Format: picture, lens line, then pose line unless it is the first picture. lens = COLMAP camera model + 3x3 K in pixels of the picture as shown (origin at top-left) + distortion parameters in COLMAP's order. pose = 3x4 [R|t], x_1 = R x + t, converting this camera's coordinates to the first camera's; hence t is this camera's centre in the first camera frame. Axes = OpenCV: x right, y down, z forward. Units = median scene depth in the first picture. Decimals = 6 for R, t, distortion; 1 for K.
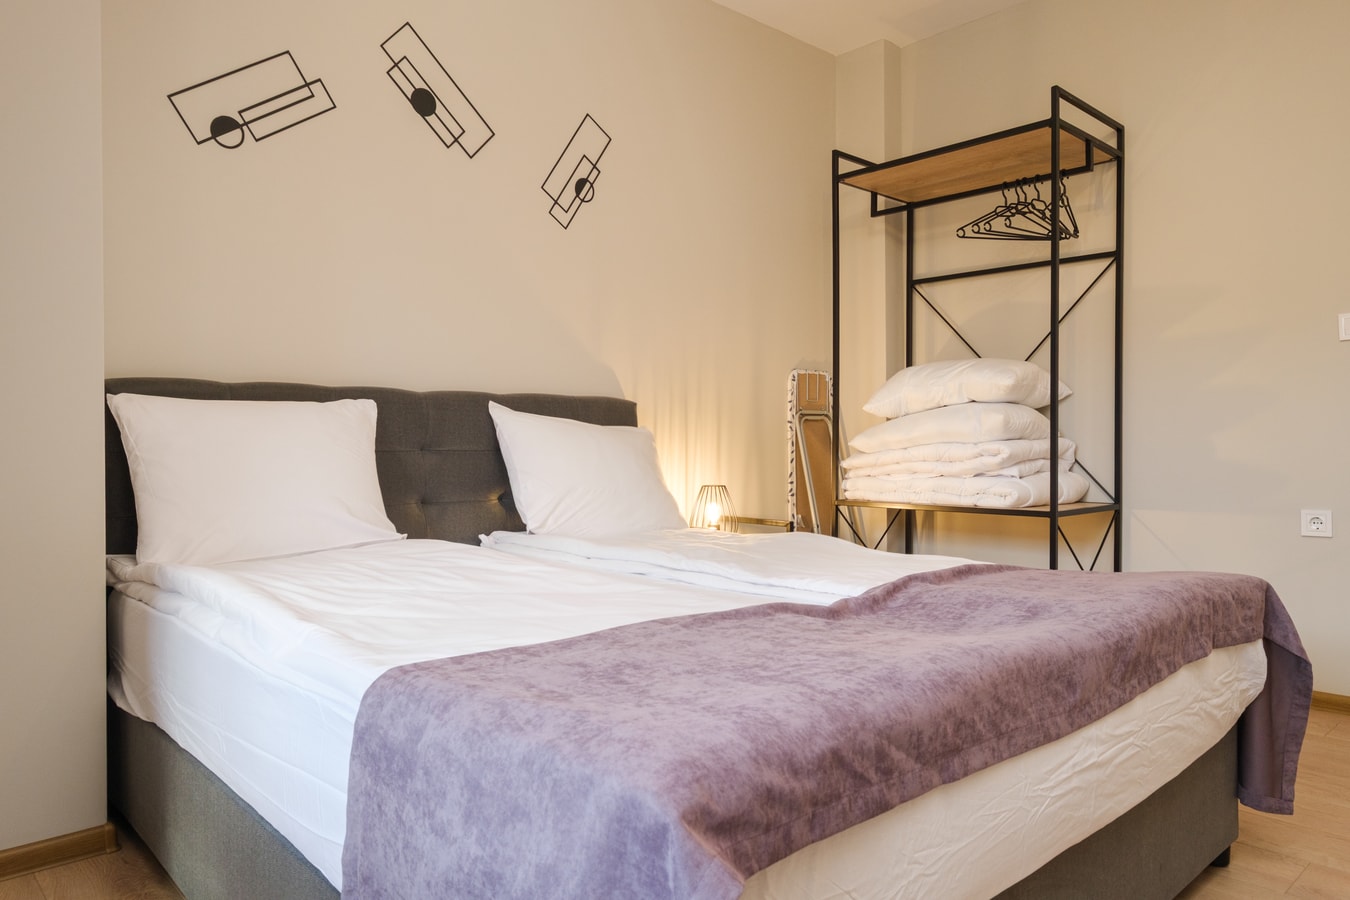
lens RADIAL K [[921.9, 0, 679.6], [0, 921.9, 437.8], [0, 0, 1]] dist [0.000683, 0.001198]
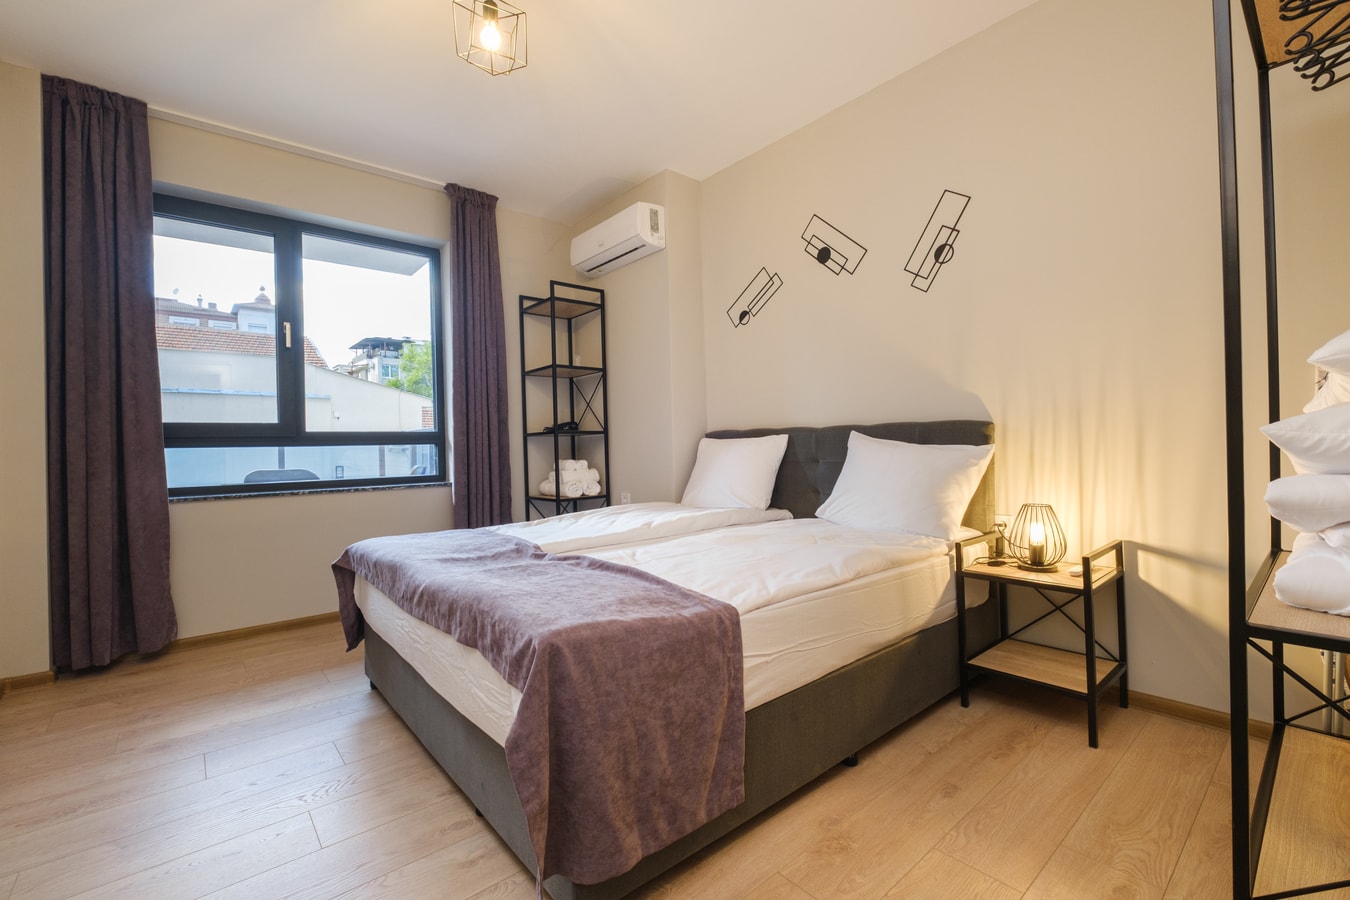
lens RADIAL K [[577.5, 0, 672.6], [0, 577.5, 445.2], [0, 0, 1]] dist [-0.001238, -0.003016]
pose [[-0.049886, 0.003372, -0.998749, 0.680575], [0.026394, 0.999650, 0.002057, -0.022572], [0.998406, -0.026258, -0.049957, 0.660420]]
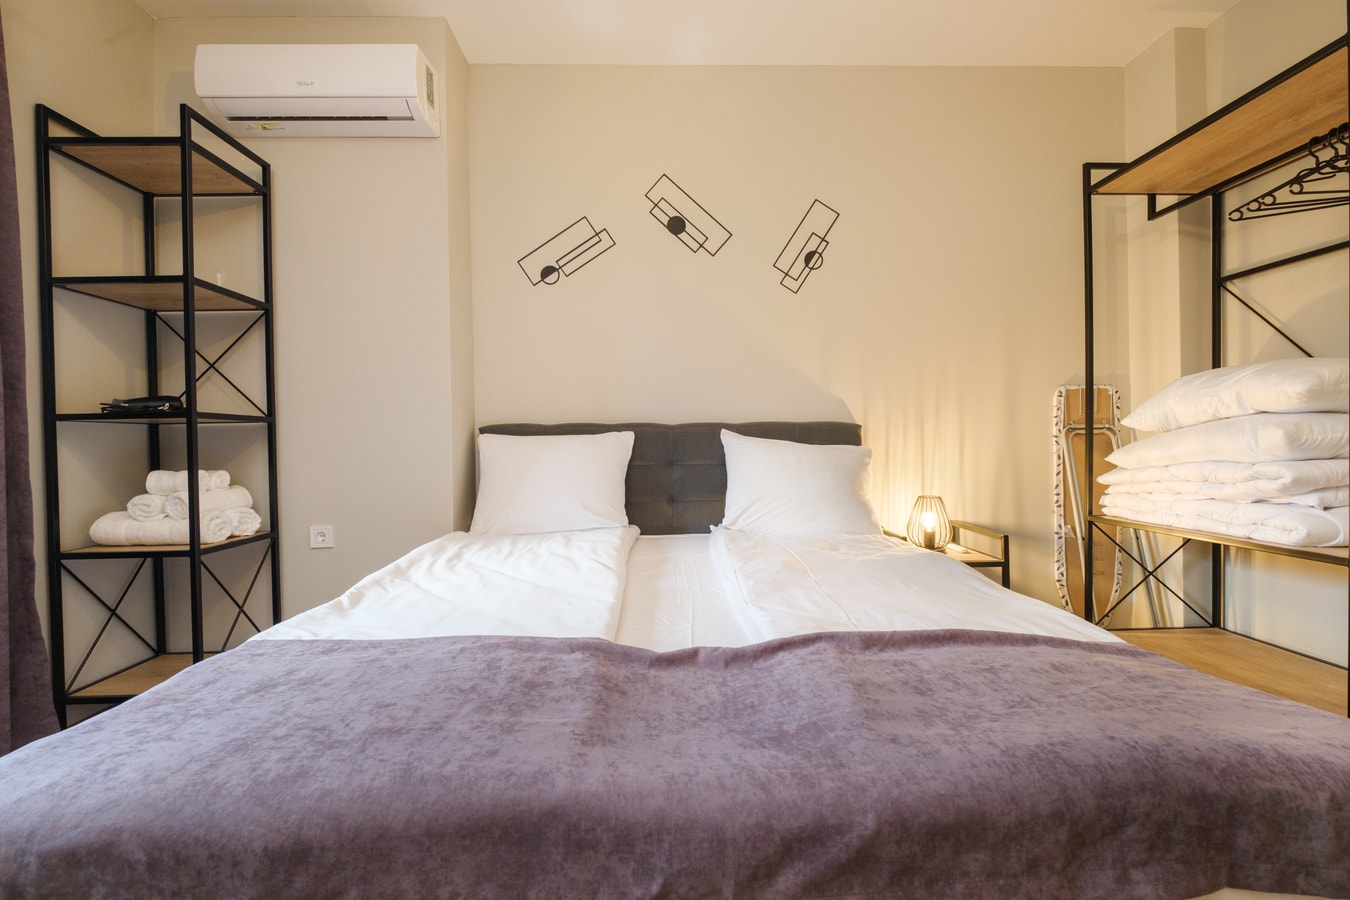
lens RADIAL K [[581.5, 0, 674.5], [0, 581.5, 443.4], [0, 0, 1]] dist [0.013985, -0.012652]
pose [[0.749765, -0.005283, -0.661683, 0.281112], [0.011734, 0.999917, 0.005313, -0.021328], [0.661600, -0.011748, 0.749765, 0.262122]]
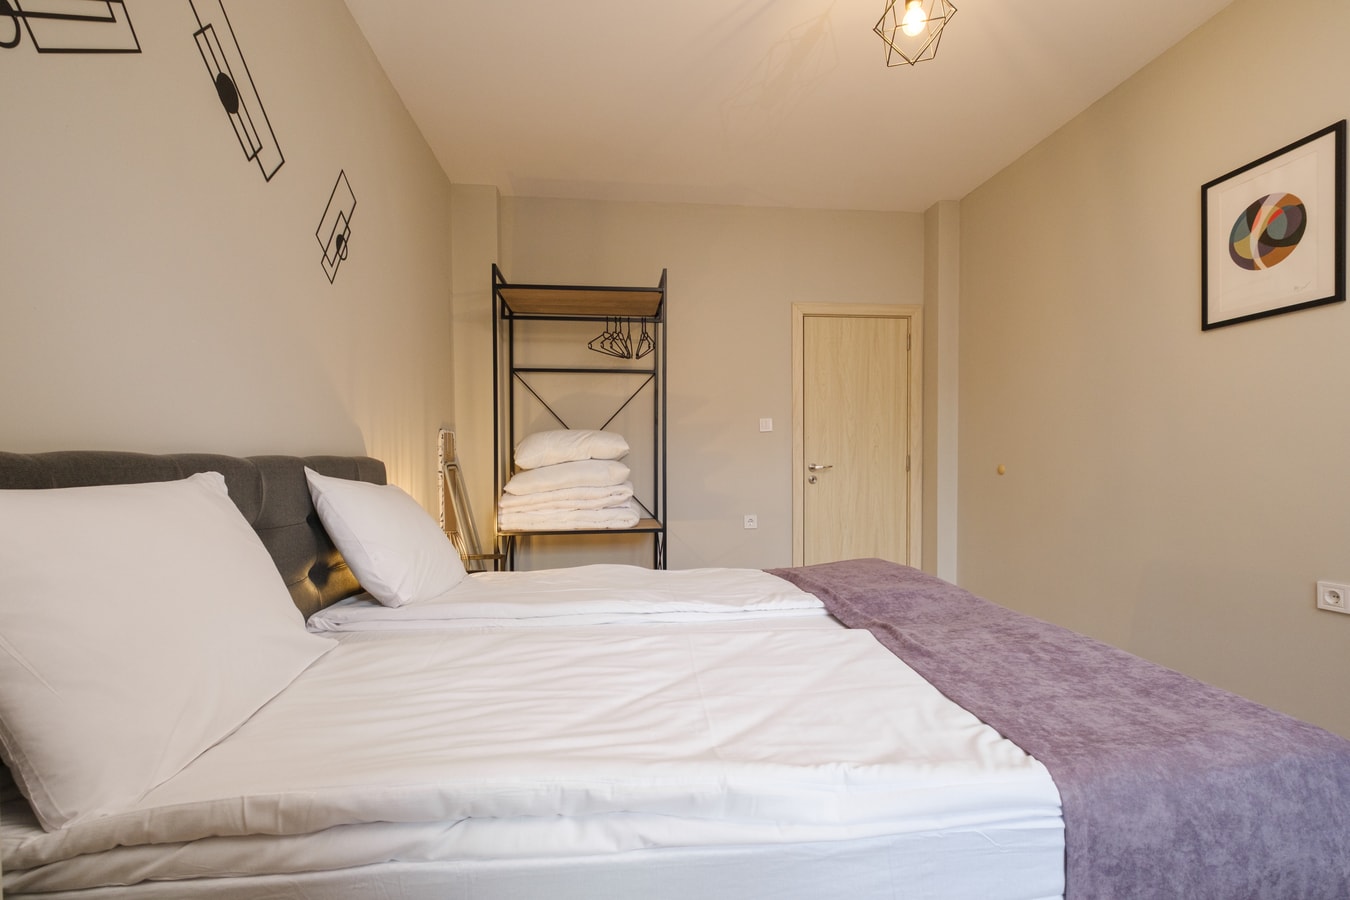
lens RADIAL K [[593.3, 0, 674.3], [0, 593.3, 472.2], [0, 0, 1]] dist [-0.001326, -0.001369]
pose [[0.600004, -0.018430, 0.799785, -0.397157], [0.002213, 0.999769, 0.021378, -0.039528], [-0.799994, -0.011057, 0.599906, 0.326053]]
